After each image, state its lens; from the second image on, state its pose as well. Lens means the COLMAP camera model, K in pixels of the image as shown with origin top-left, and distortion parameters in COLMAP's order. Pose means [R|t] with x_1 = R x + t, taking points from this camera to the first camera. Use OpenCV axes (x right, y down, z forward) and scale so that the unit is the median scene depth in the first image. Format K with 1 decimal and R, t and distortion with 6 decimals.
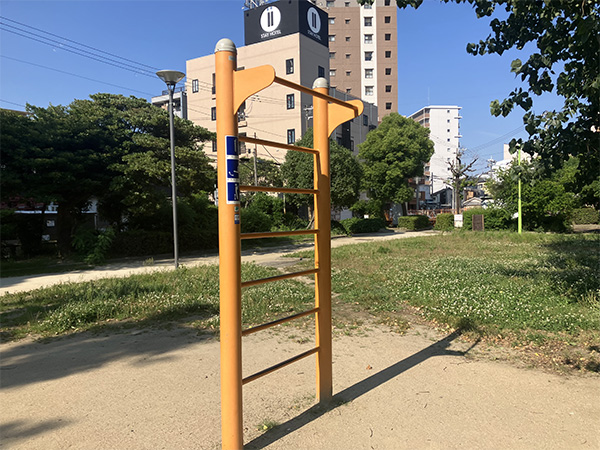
lens RADIAL K [[498.8, 0, 300.0], [0, 498.8, 225.0], [0, 0, 1]] dist [0.007909, -0.005705]
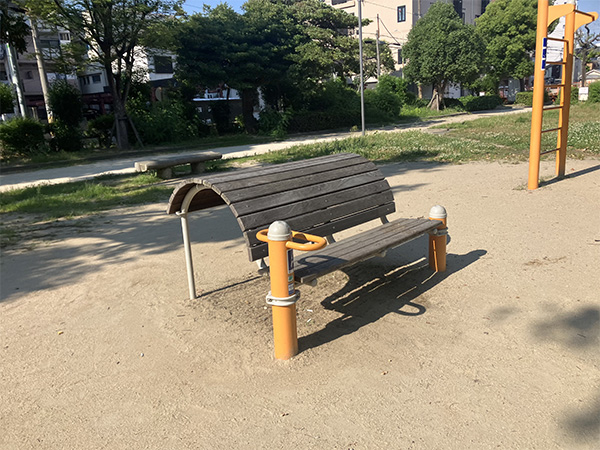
lens RADIAL K [[480.9, 0, 300.0], [0, 480.9, 225.0], [0, 0, 1]] dist [0.001716, -0.009691]
pose [[0.981047, 0.012059, -0.193394, -0.052124], [0.033584, 0.972375, 0.230996, 0.005695], [0.190837, -0.233113, 0.953540, -0.092368]]
